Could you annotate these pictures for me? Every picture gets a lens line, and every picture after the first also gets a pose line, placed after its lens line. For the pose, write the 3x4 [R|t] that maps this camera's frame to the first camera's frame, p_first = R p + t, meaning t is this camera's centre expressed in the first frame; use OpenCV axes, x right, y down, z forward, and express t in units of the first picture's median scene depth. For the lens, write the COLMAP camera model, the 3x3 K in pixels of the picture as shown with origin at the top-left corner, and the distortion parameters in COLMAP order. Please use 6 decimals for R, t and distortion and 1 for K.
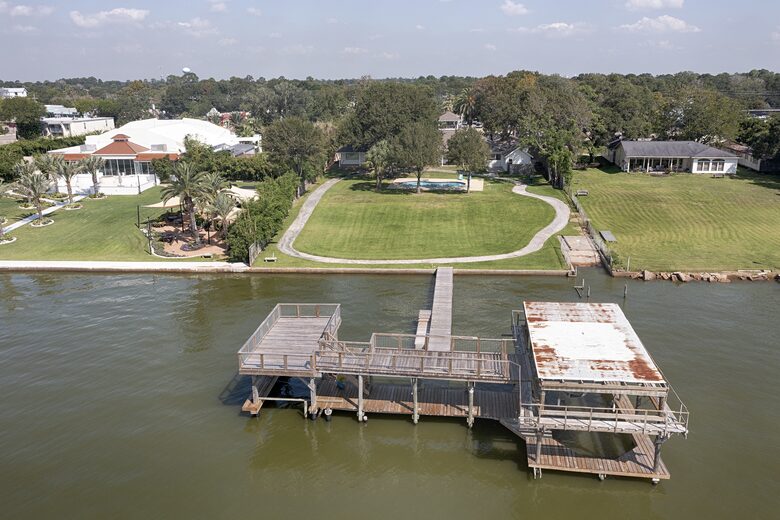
lens RADIAL K [[633.9, 0, 390.0], [0, 633.9, 260.0], [0, 0, 1]] dist [0.001061, 0.008131]
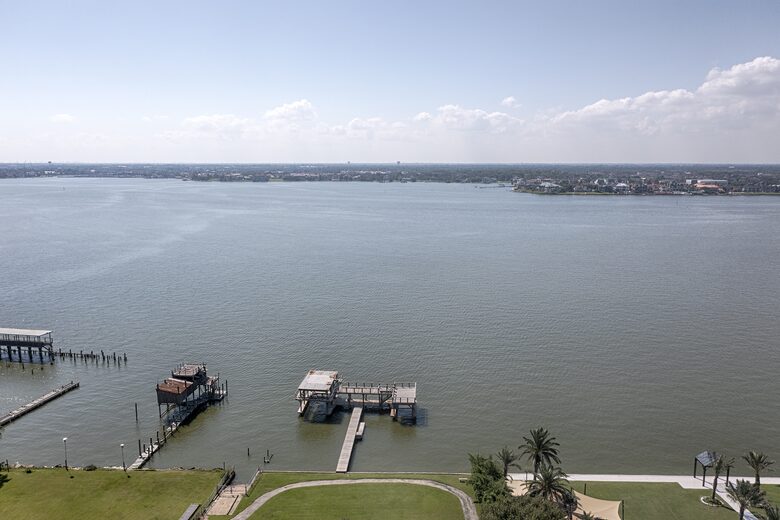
lens RADIAL K [[633.9, 0, 390.0], [0, 633.9, 260.0], [0, 0, 1]] dist [0.001061, 0.008131]
pose [[-0.998161, 0.018922, -0.057596, 0.034166], [-0.005408, 0.918461, 0.395474, -0.759611], [0.060383, 0.395058, -0.916669, 1.581495]]
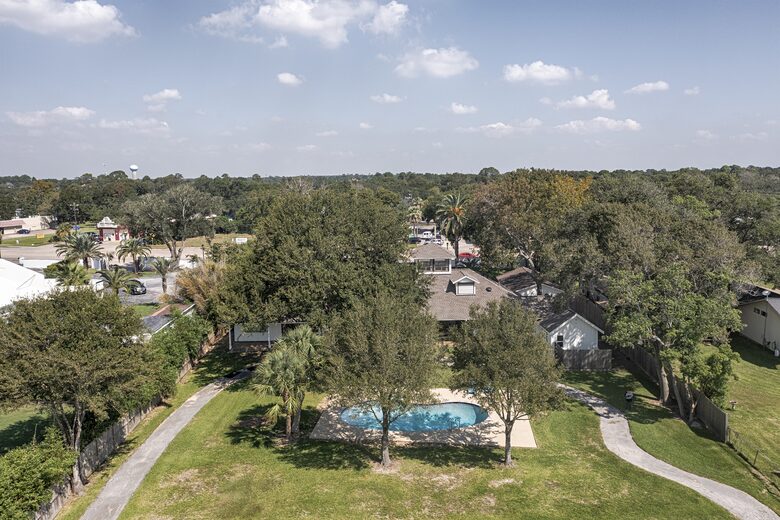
lens RADIAL K [[633.9, 0, 390.0], [0, 633.9, 260.0], [0, 0, 1]] dist [0.001061, 0.008131]
pose [[0.997414, -0.015031, 0.070280, 0.022366], [0.024975, 0.989432, -0.142833, -0.189450], [-0.067390, 0.144219, 0.987248, 0.619745]]
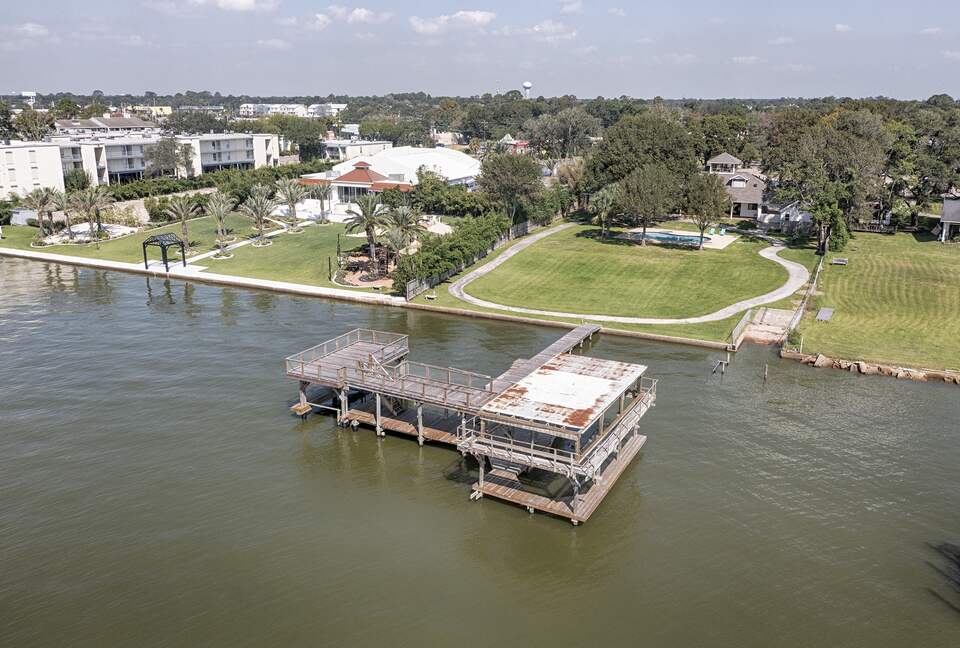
lens RADIAL K [[789.7, 0, 473.4], [0, 789.7, 324.7], [0, 0, 1]] dist [0.002542, 0.004714]
pose [[0.931296, 0.116452, -0.345147, 0.230563], [-0.115098, 0.993052, 0.024490, 0.002867], [0.345601, 0.016918, 0.938229, -0.102161]]
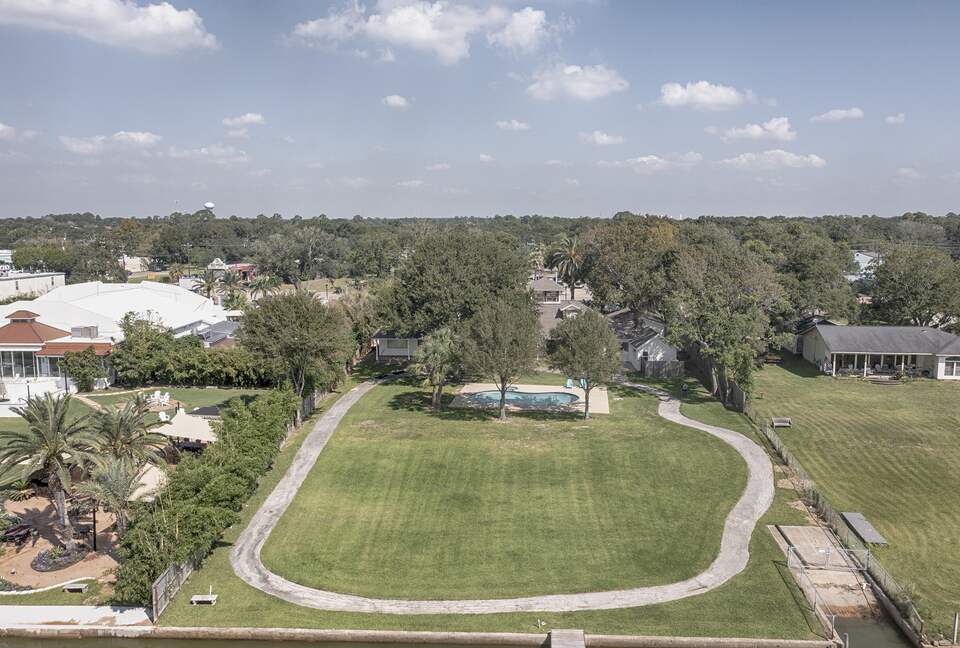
lens RADIAL K [[784.8, 0, 480.0], [0, 784.8, 324.0], [0, 0, 1]] dist [0.000463, 0.009722]
pose [[0.999627, 0.005810, 0.026696, 0.003902], [-0.001932, 0.989712, -0.143059, -0.093898], [-0.027253, 0.142954, 0.989354, 0.280457]]
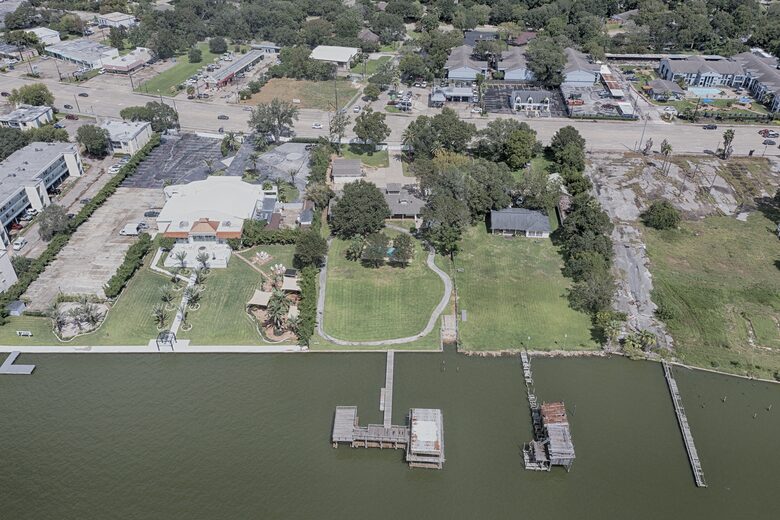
lens RADIAL K [[633.9, 0, 390.0], [0, 633.9, 260.0], [0, 0, 1]] dist [0.001061, 0.008131]
pose [[0.997237, -0.031315, 0.067362, -0.049832], [0.008253, 0.947896, 0.318474, -0.784776], [-0.073826, -0.317038, 0.945535, -0.860932]]
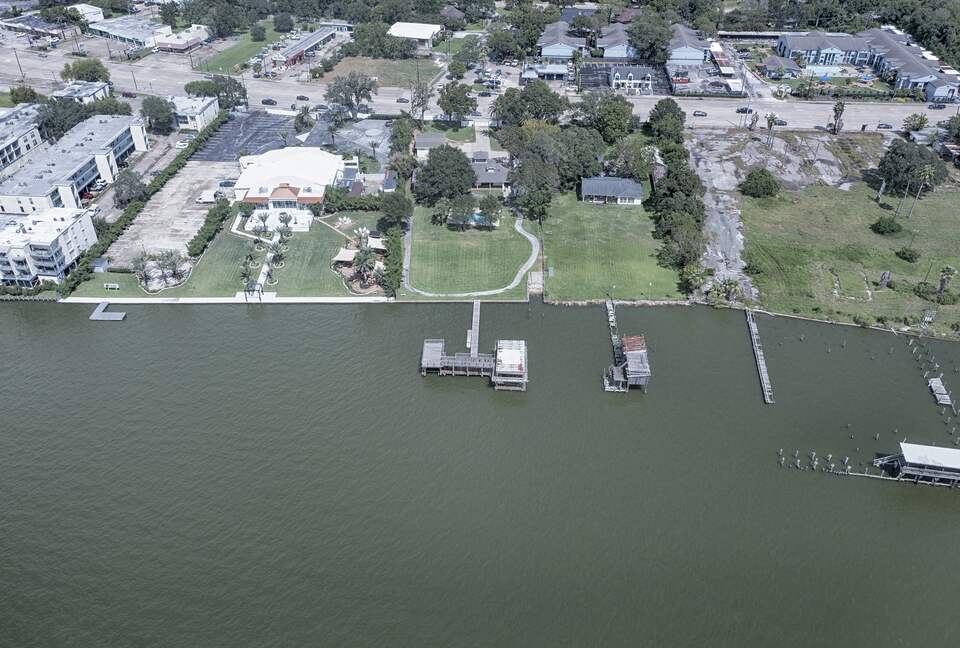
lens RADIAL K [[784.8, 0, 480.0], [0, 784.8, 324.0], [0, 0, 1]] dist [0.000463, 0.009722]
pose [[0.997040, -0.033743, 0.069089, -0.082679], [0.009077, 0.943928, 0.330027, -0.648845], [-0.076352, -0.328423, 0.941440, -1.359851]]
